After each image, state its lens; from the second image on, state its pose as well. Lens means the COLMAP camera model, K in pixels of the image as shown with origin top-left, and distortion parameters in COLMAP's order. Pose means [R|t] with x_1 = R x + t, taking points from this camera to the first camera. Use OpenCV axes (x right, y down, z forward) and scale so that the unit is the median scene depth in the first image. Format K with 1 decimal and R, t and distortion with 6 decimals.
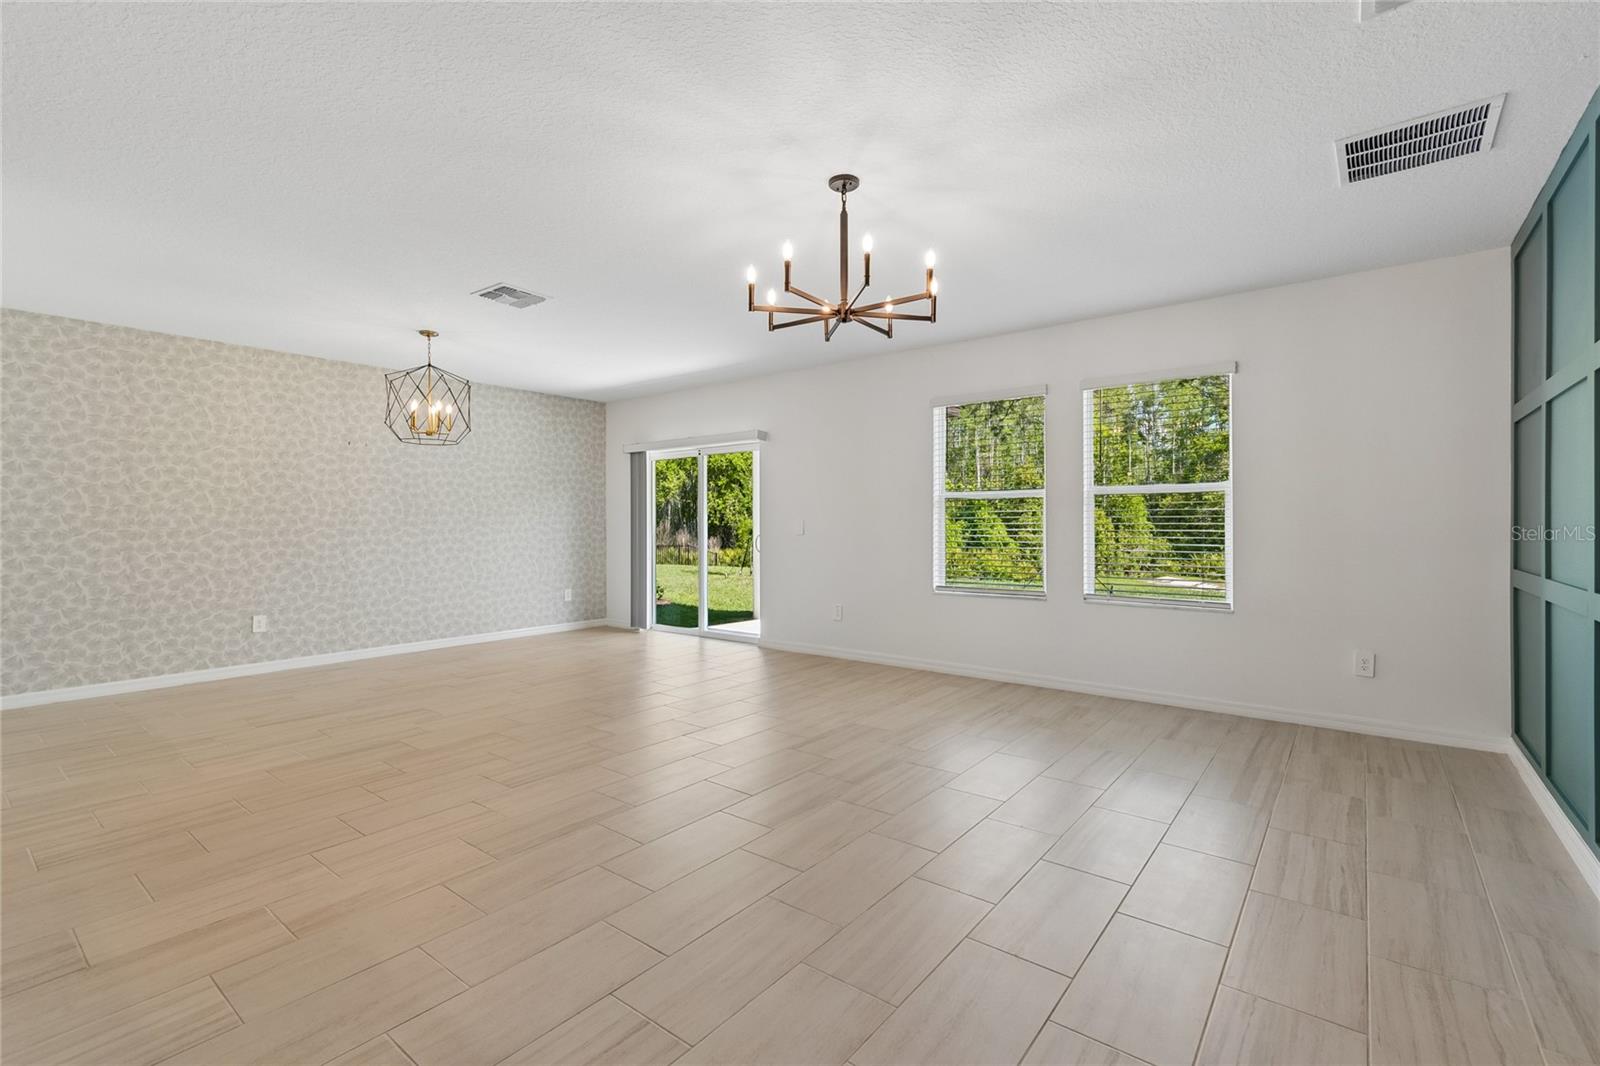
lens RADIAL K [[717.7, 0, 795.3], [0, 717.7, 532.9], [0, 0, 1]] dist [-0.005365, -0.000849]
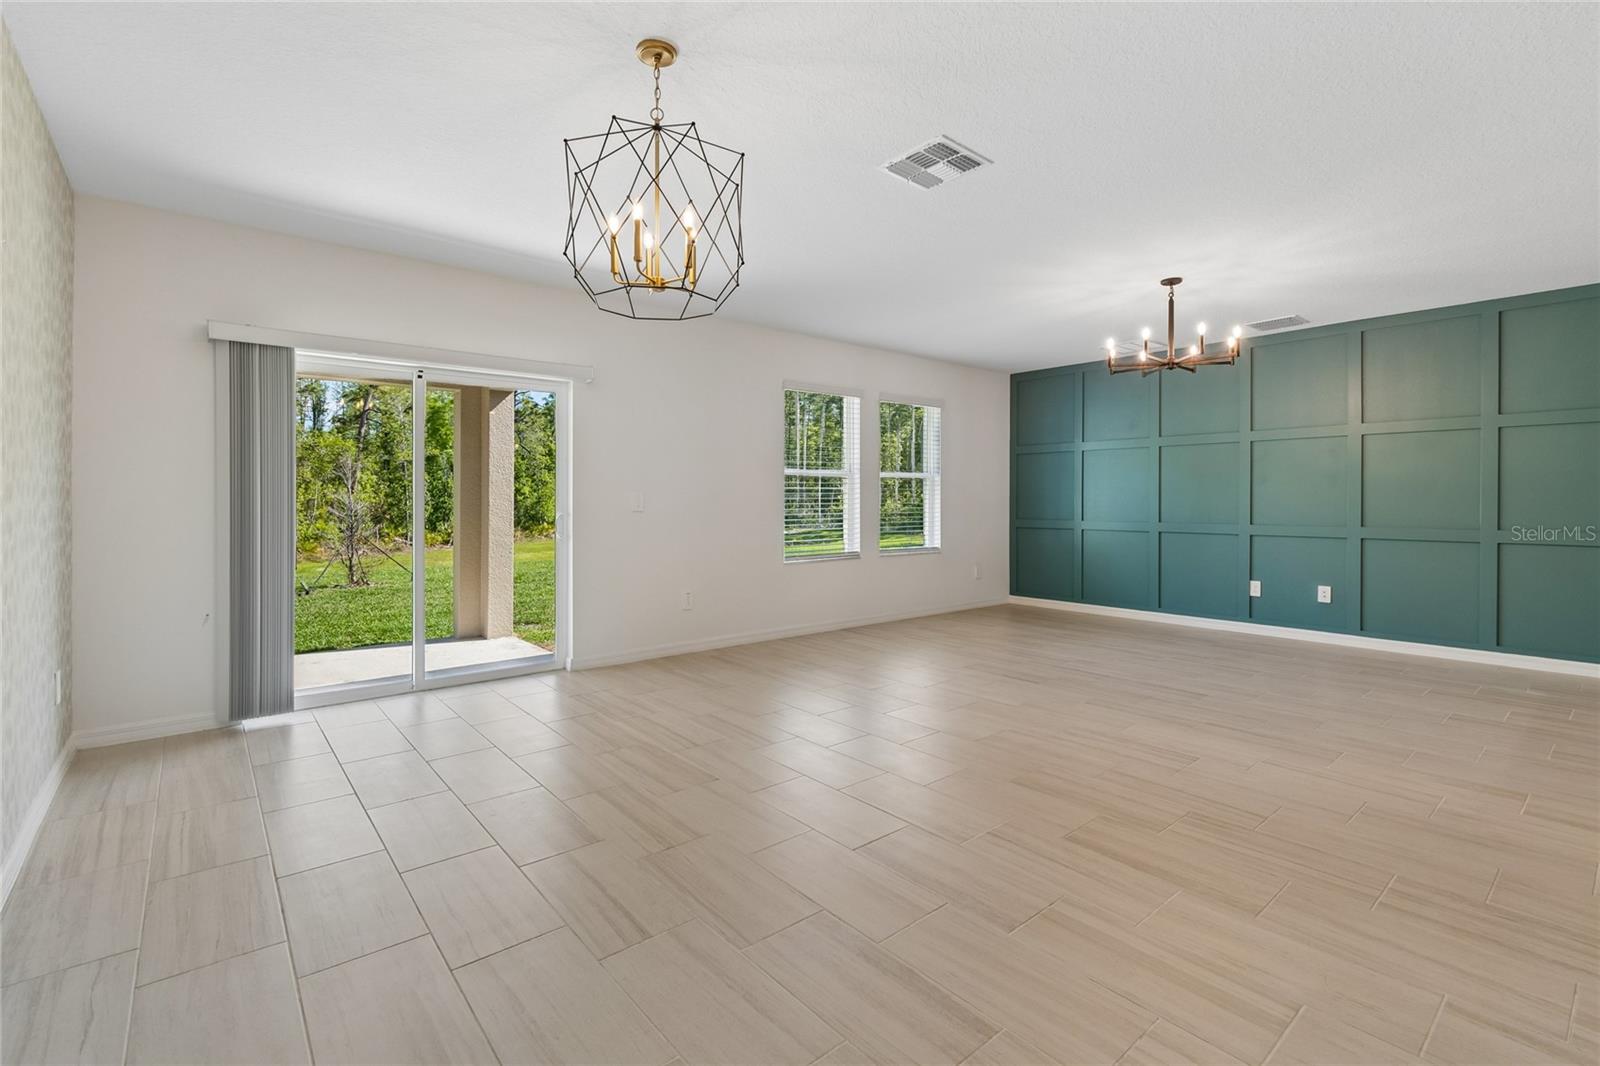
lens RADIAL K [[717.7, 0, 804.7], [0, 717.7, 514.2], [0, 0, 1]] dist [-0.005365, -0.000849]
pose [[0.203764, -0.016207, 0.978886, -0.712970], [0.009859, 0.999846, 0.014501, -0.003672], [-0.978970, 0.006696, 0.203893, 0.639328]]
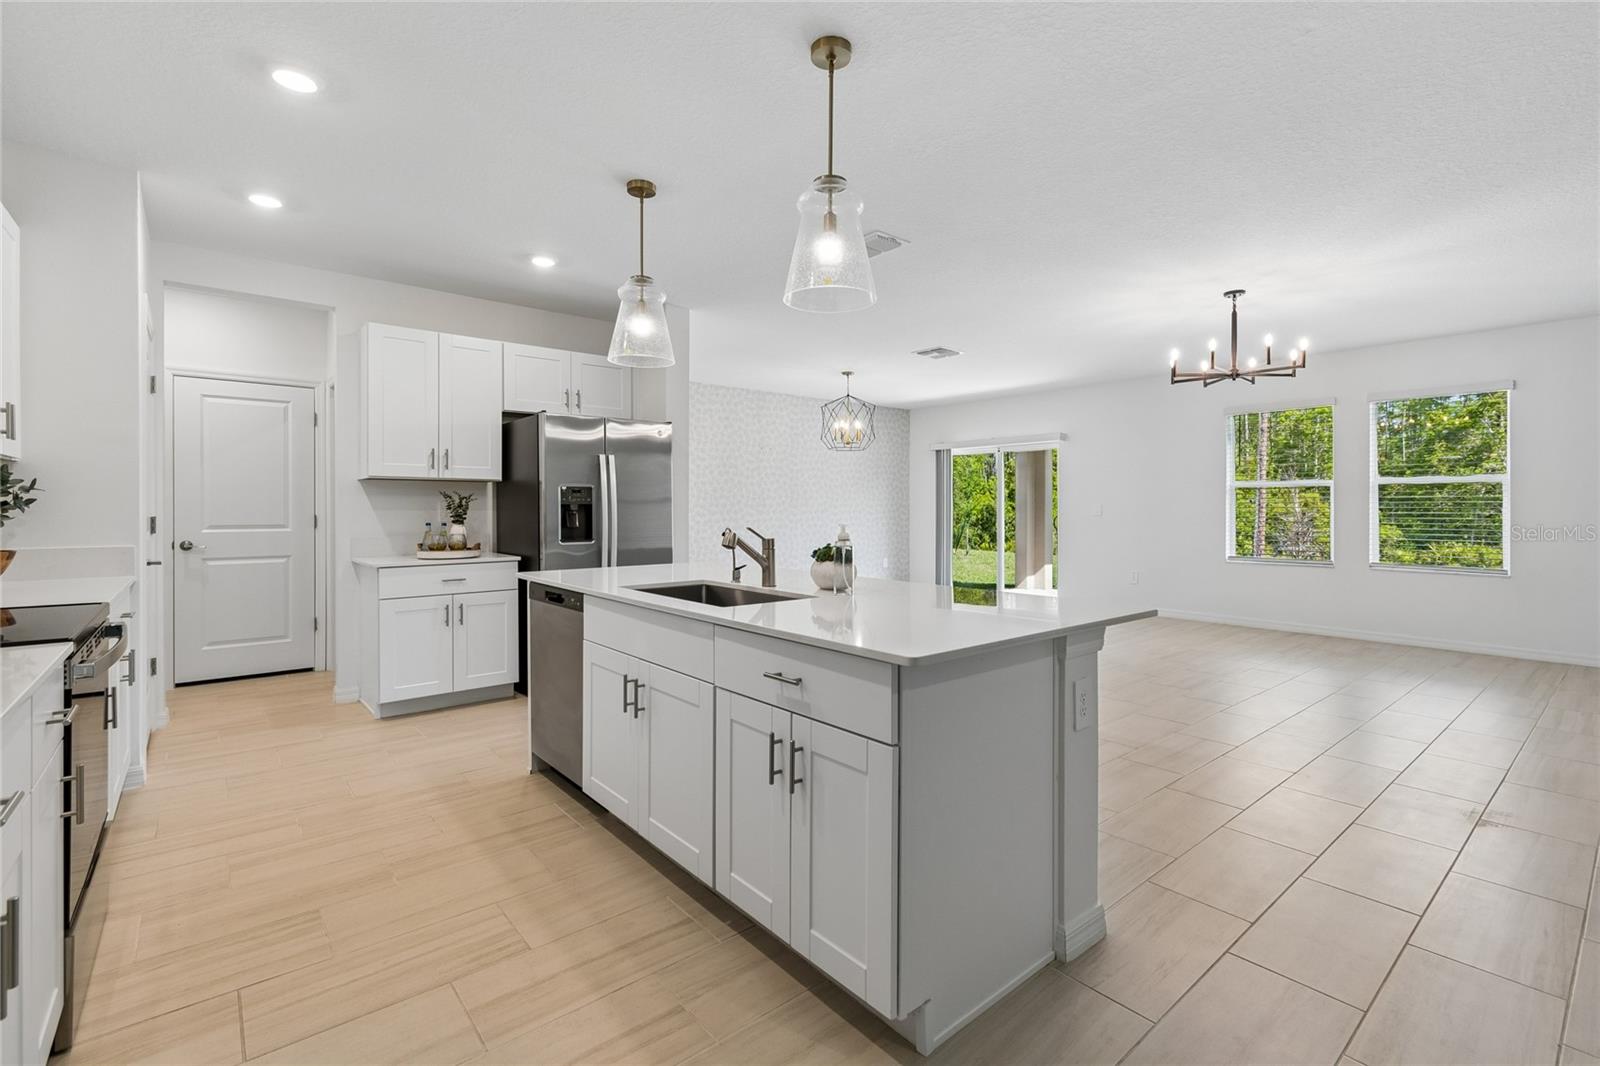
lens RADIAL K [[717.7, 0, 799.5], [0, 717.7, 522.2], [0, 0, 1]] dist [-0.005365, -0.000849]
pose [[0.977793, 0.007764, -0.209429, -0.236720], [-0.006266, 0.999950, 0.007815, 0.007018], [0.209479, -0.006329, 0.977793, -0.332150]]
